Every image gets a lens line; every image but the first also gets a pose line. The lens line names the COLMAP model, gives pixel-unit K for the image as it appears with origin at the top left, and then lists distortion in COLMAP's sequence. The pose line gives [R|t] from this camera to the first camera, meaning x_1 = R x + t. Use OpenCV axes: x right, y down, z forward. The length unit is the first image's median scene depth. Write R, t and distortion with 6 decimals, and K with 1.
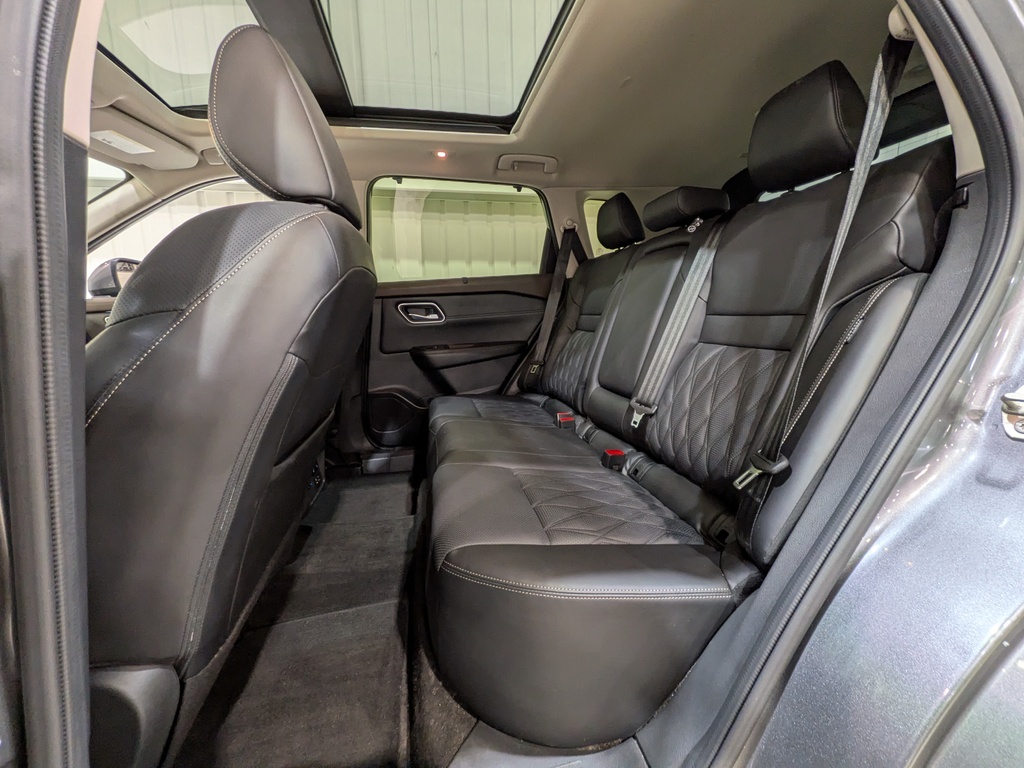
lens RADIAL K [[391.3, 0, 512.0], [0, 391.3, 384.0], [0, 0, 1]] dist [-0.001437, -0.000104]
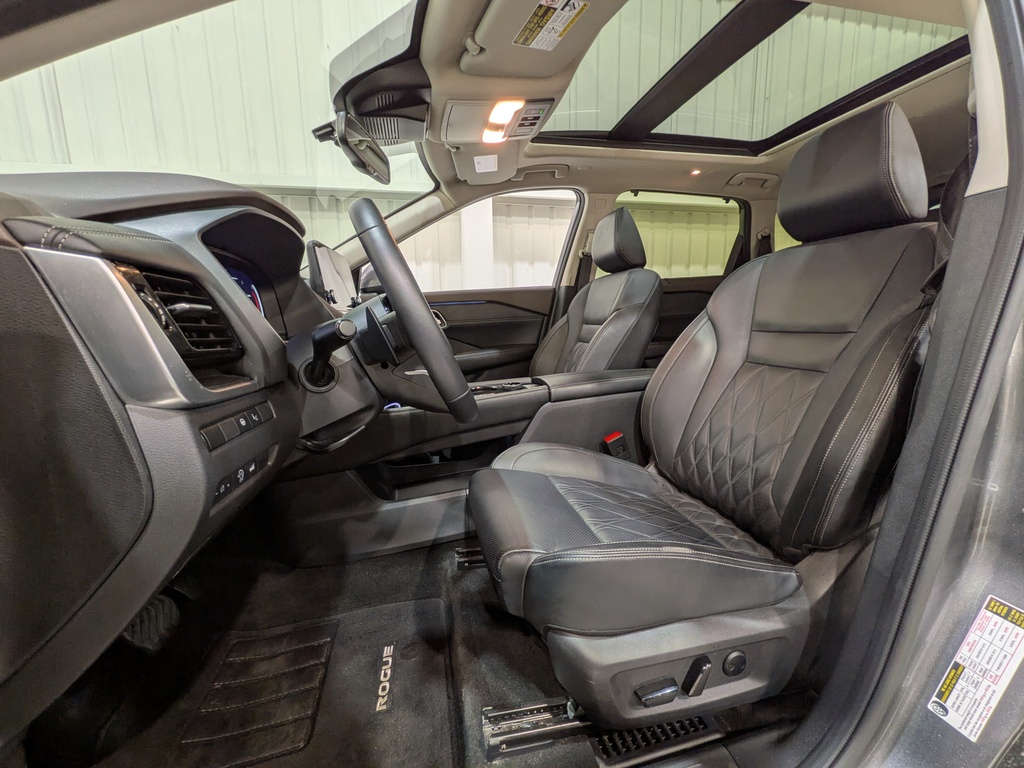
lens RADIAL K [[404.4, 0, 518.6], [0, 404.4, 382.4], [0, 0, 1]] dist [0.000560, -0.000110]
pose [[0.999430, -0.007627, 0.032874, -0.659065], [0.008287, 0.999765, -0.020017, 0.045693], [-0.032713, 0.020278, 0.999259, -0.143959]]
